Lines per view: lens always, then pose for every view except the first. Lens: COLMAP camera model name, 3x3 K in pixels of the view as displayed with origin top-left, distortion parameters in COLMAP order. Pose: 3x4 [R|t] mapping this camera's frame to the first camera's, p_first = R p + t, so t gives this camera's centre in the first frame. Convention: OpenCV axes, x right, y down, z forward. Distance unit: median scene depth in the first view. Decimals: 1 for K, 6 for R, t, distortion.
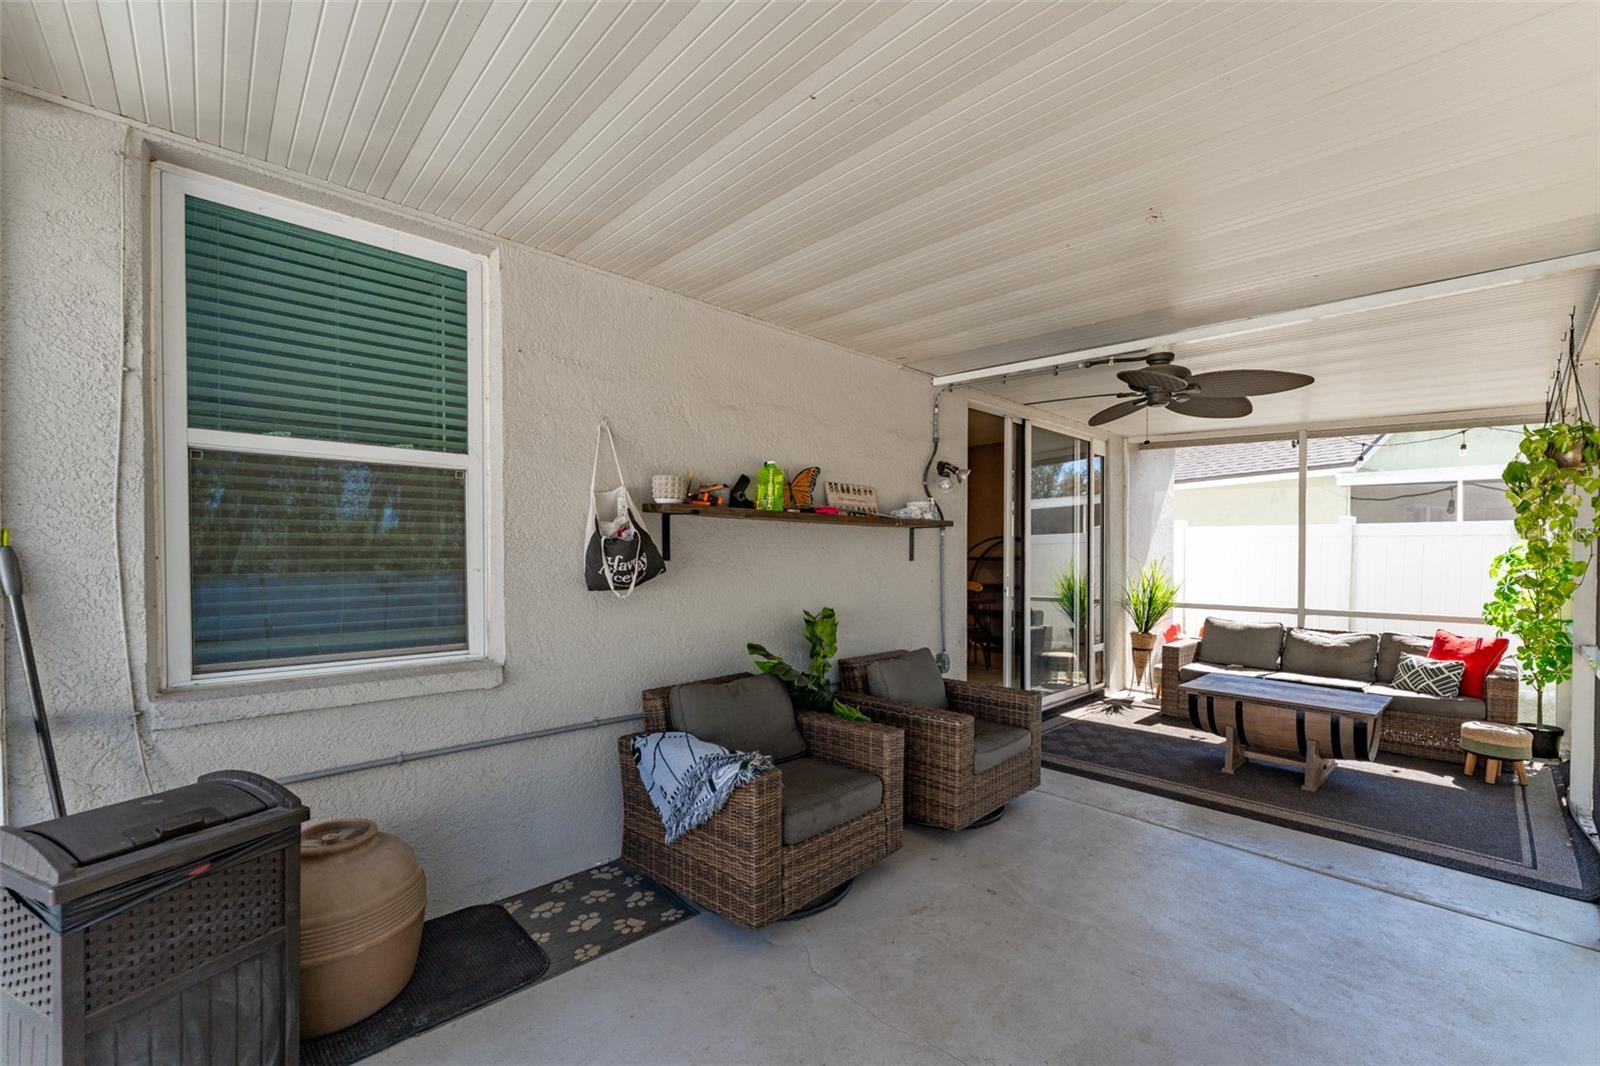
lens RADIAL K [[655.8, 0, 800.0], [0, 655.8, 533.0], [0, 0, 1]] dist [-0.000670, -0.000164]
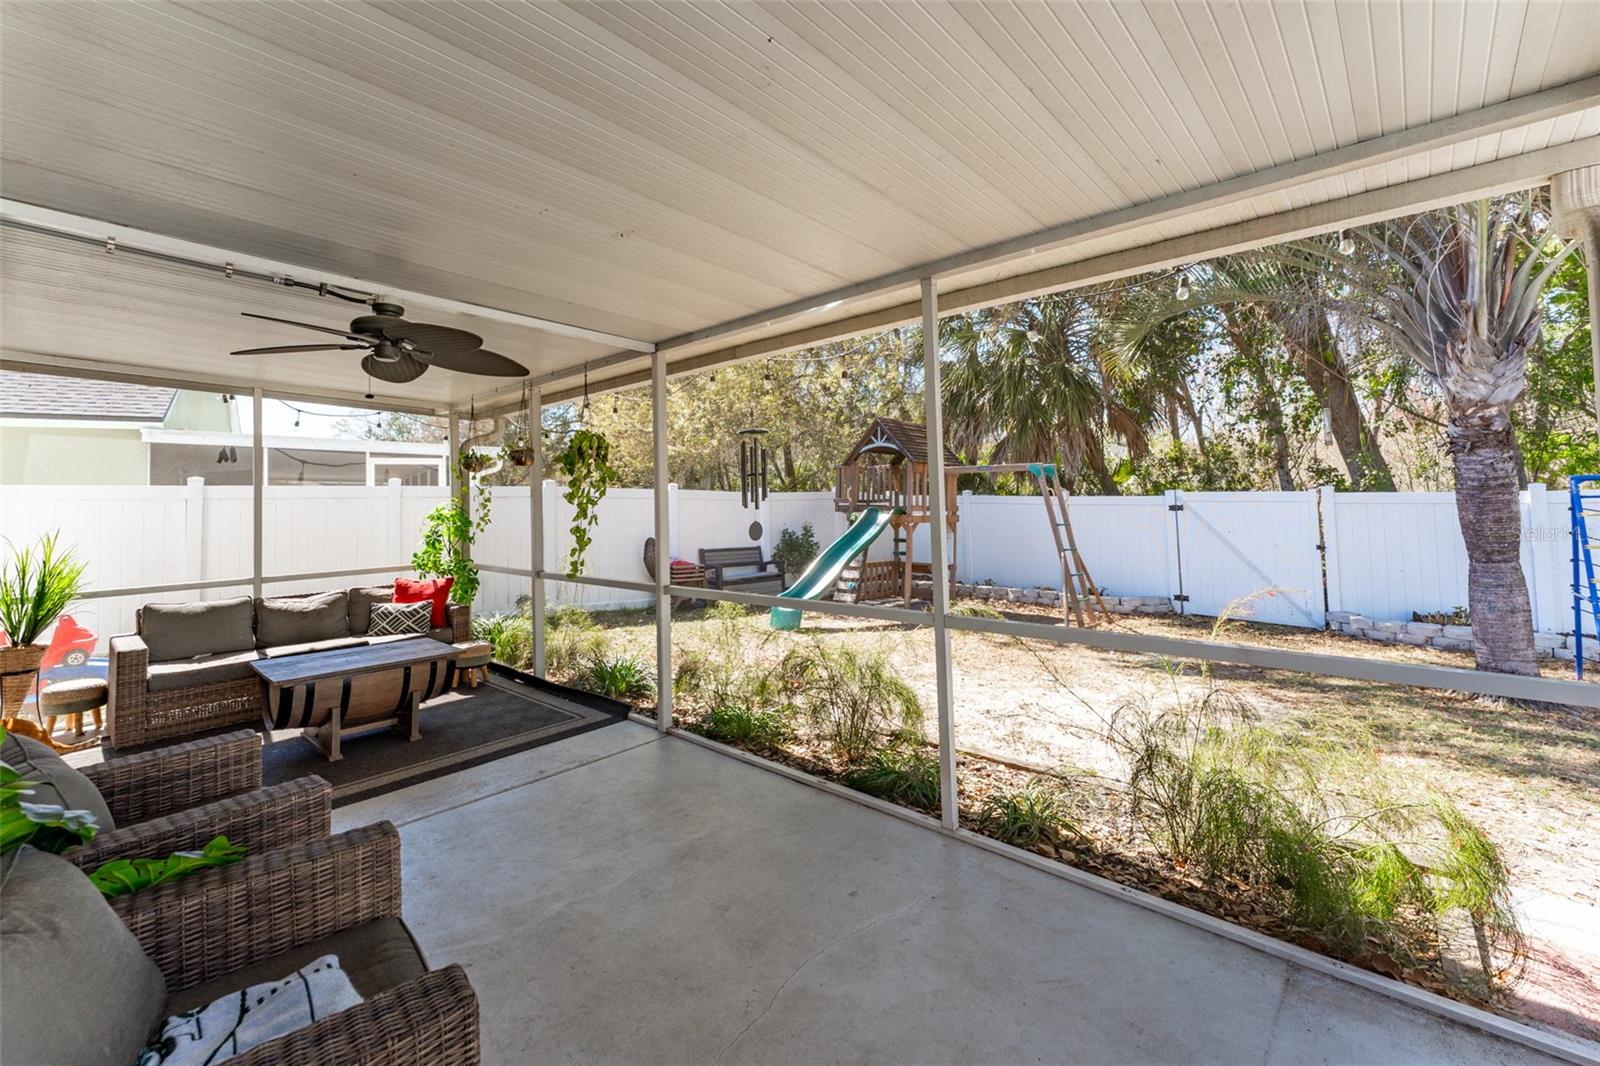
lens RADIAL K [[670.1, 0, 796.2], [0, 670.1, 439.7], [0, 0, 1]] dist [-0.001628, -0.000197]
pose [[-0.086148, 0.086695, 0.992503, -0.311979], [-0.006069, 0.996143, -0.087540, -0.002077], [-0.996264, -0.013565, -0.085290, 0.372918]]
